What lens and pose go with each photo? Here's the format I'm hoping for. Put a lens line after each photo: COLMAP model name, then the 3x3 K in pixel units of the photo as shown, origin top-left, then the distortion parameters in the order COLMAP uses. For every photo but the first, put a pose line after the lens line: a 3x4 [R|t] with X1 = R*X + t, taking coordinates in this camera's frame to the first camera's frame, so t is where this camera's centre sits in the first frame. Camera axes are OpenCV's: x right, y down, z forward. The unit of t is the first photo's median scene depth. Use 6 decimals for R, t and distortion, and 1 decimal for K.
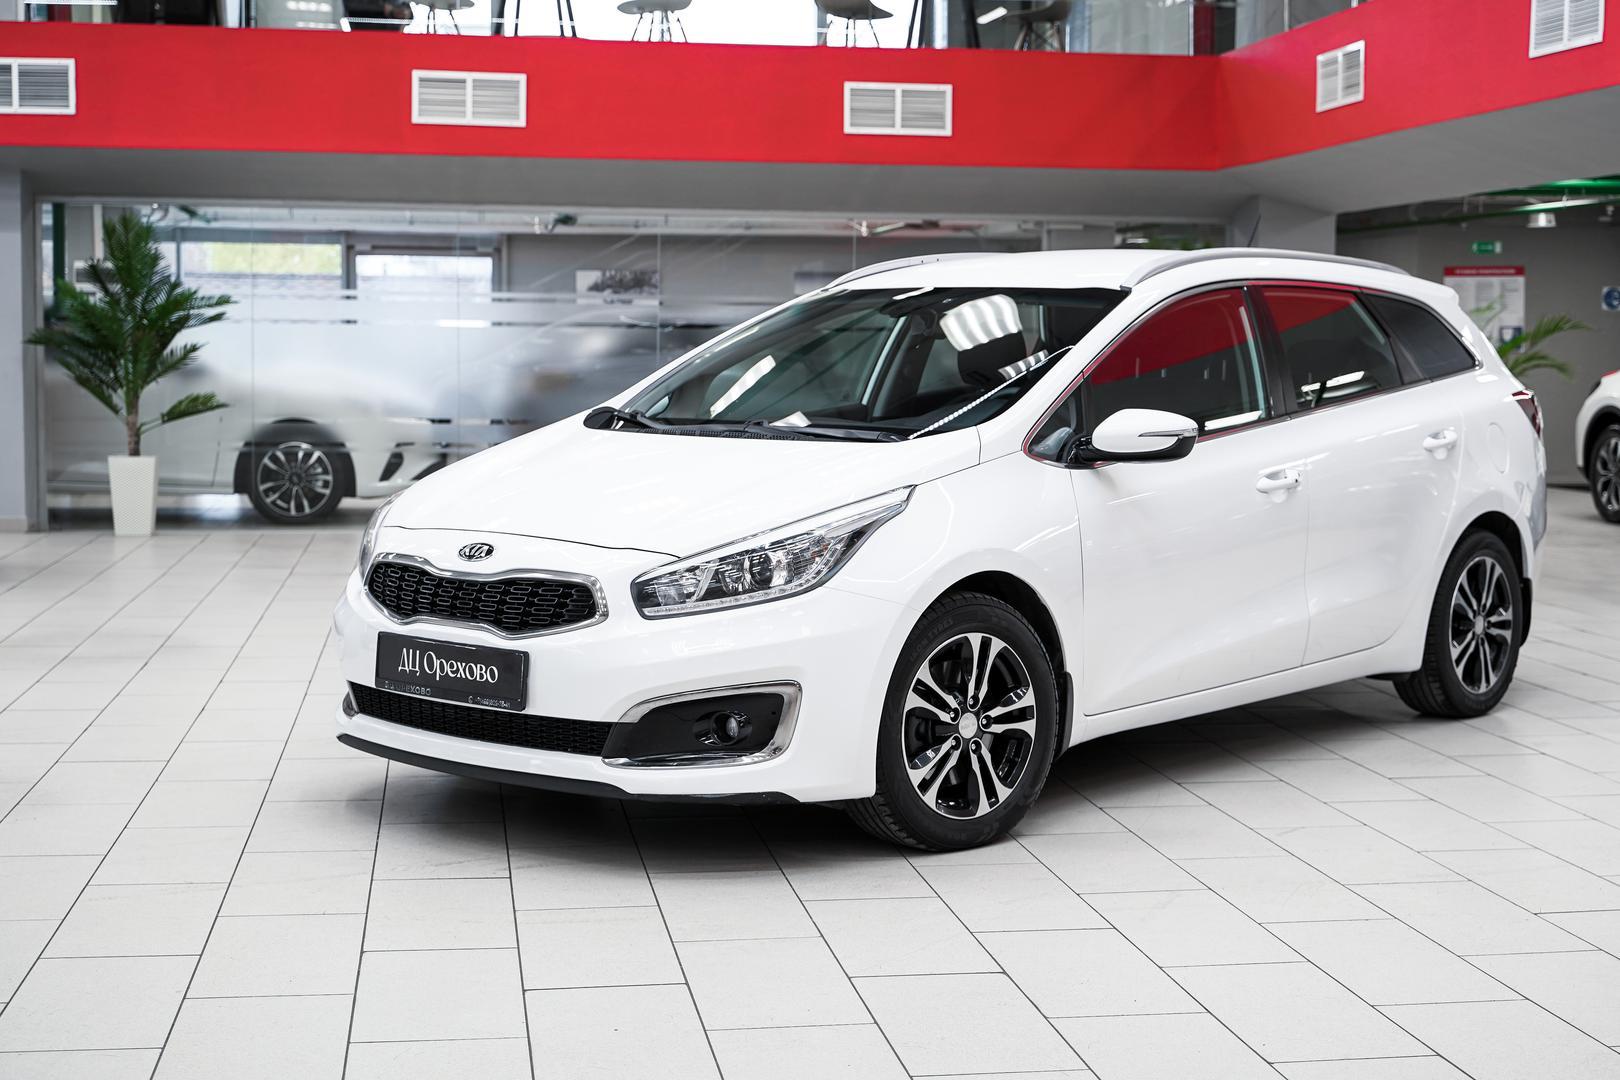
lens RADIAL K [[2344.6, 0, 815.3], [0, 2344.6, 538.4], [0, 0, 1]] dist [0.006089, 0.000000]
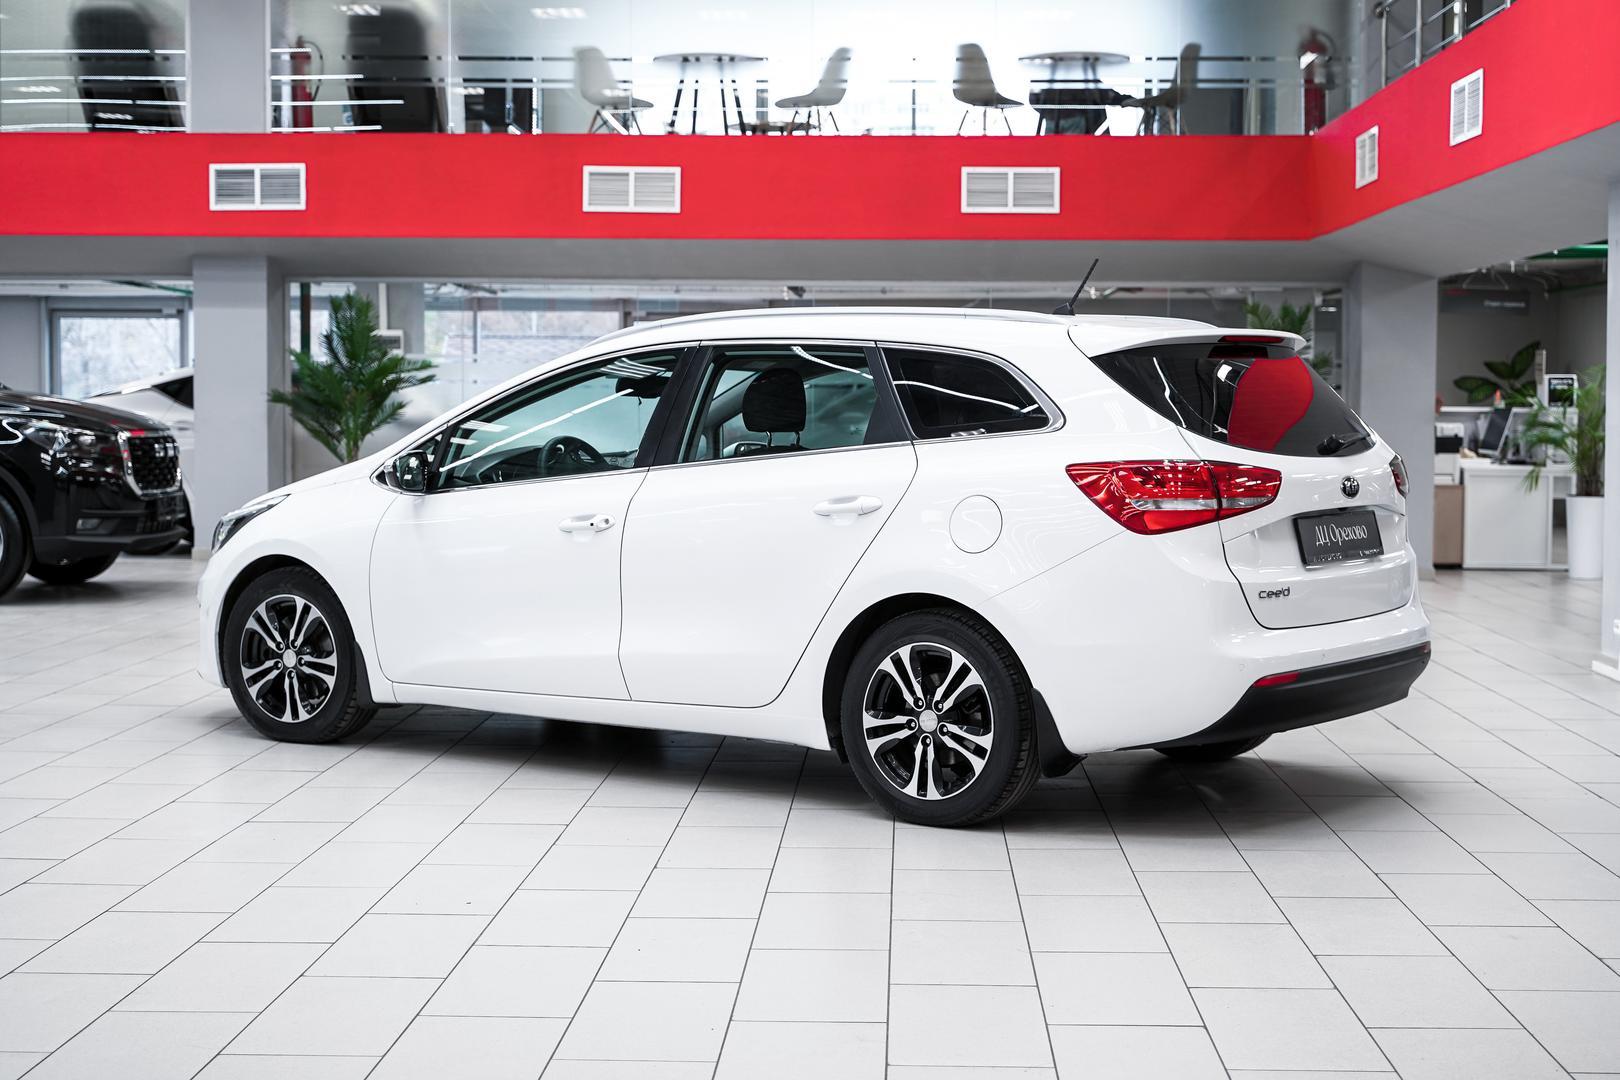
lens RADIAL K [[2445.4, 0, 821.2], [0, 2445.4, 528.3], [0, 0, 1]] dist [0.025716, 0.000000]
pose [[0.981372, 0.007312, -0.191980, 0.235181], [-0.013306, 0.999463, -0.029948, 0.019041], [0.191658, 0.031945, 0.980942, -0.212476]]
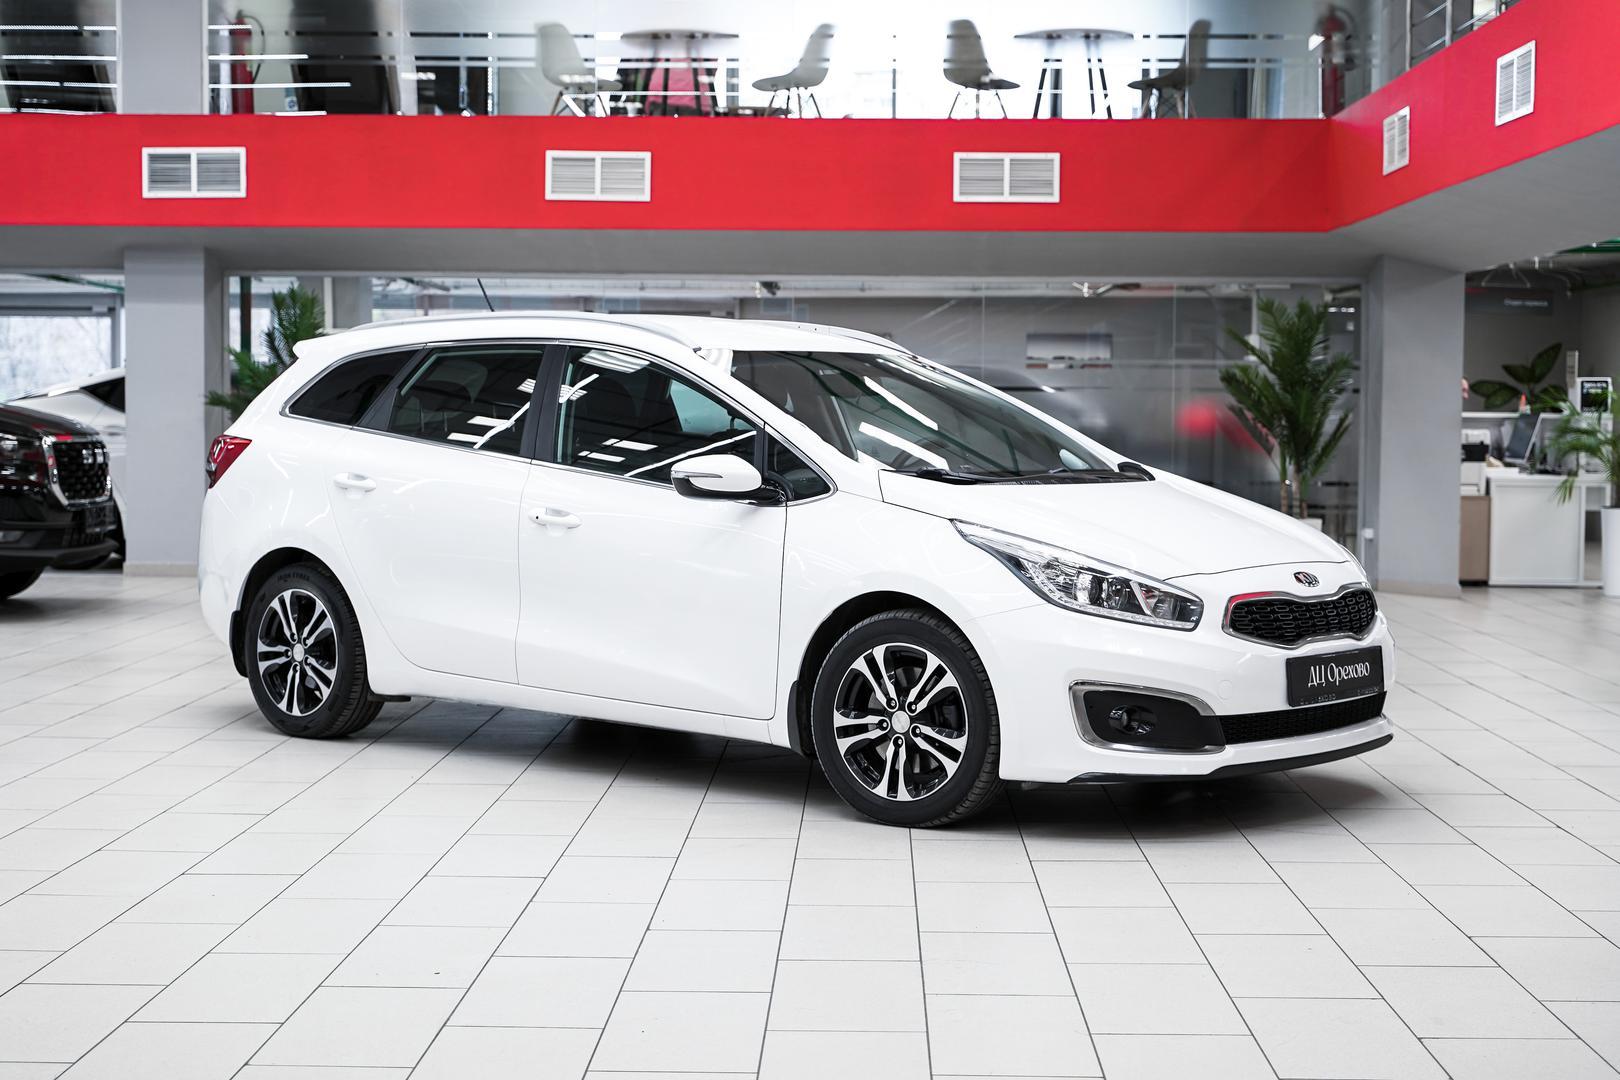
lens RADIAL K [[2547.2, 0, 794.4], [0, 2547.2, 554.4], [0, 0, 1]] dist [0.020839, 0.000000]
pose [[0.982308, 0.009340, -0.187041, 0.212842], [-0.014213, 0.999593, -0.024730, 0.017141], [0.186734, 0.026951, 0.982041, -0.162649]]
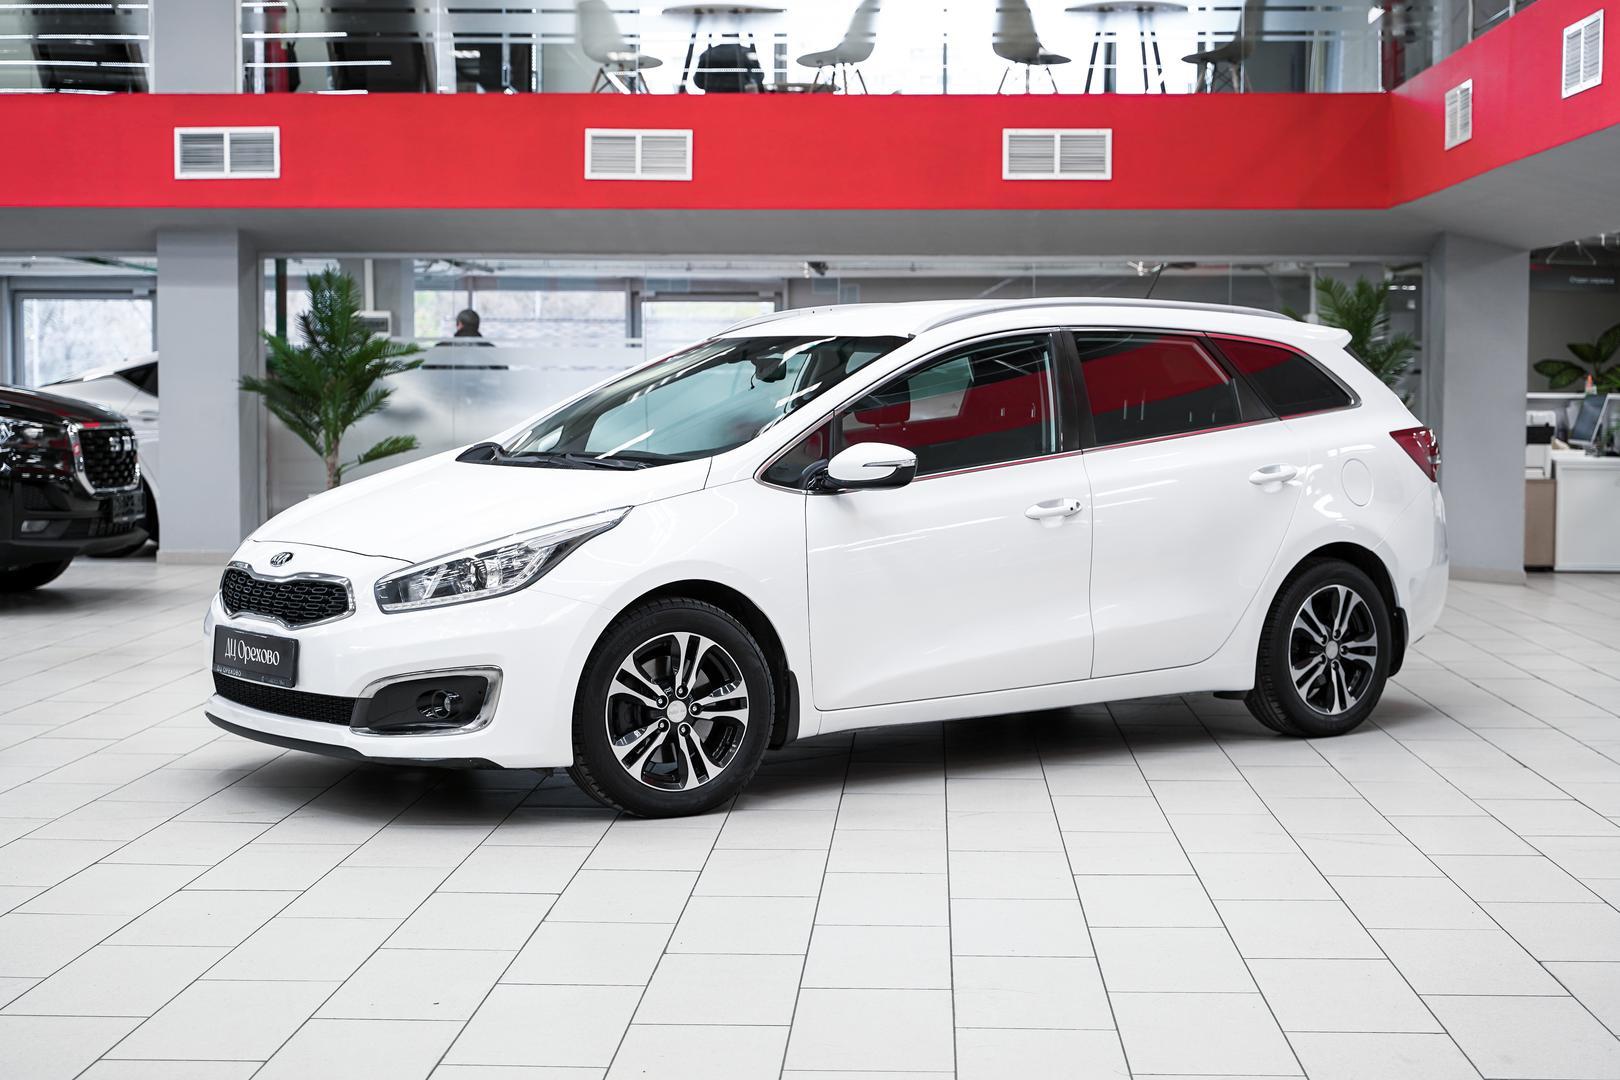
lens RADIAL K [[2556.3, 0, 813.4], [0, 2556.3, 540.0], [0, 0, 1]] dist [0.020140, 0.000000]
pose [[0.979381, 0.007724, -0.201875, 0.213880], [-0.012457, 0.999676, -0.022185, 0.011914], [0.201638, 0.024242, 0.979160, -0.131210]]
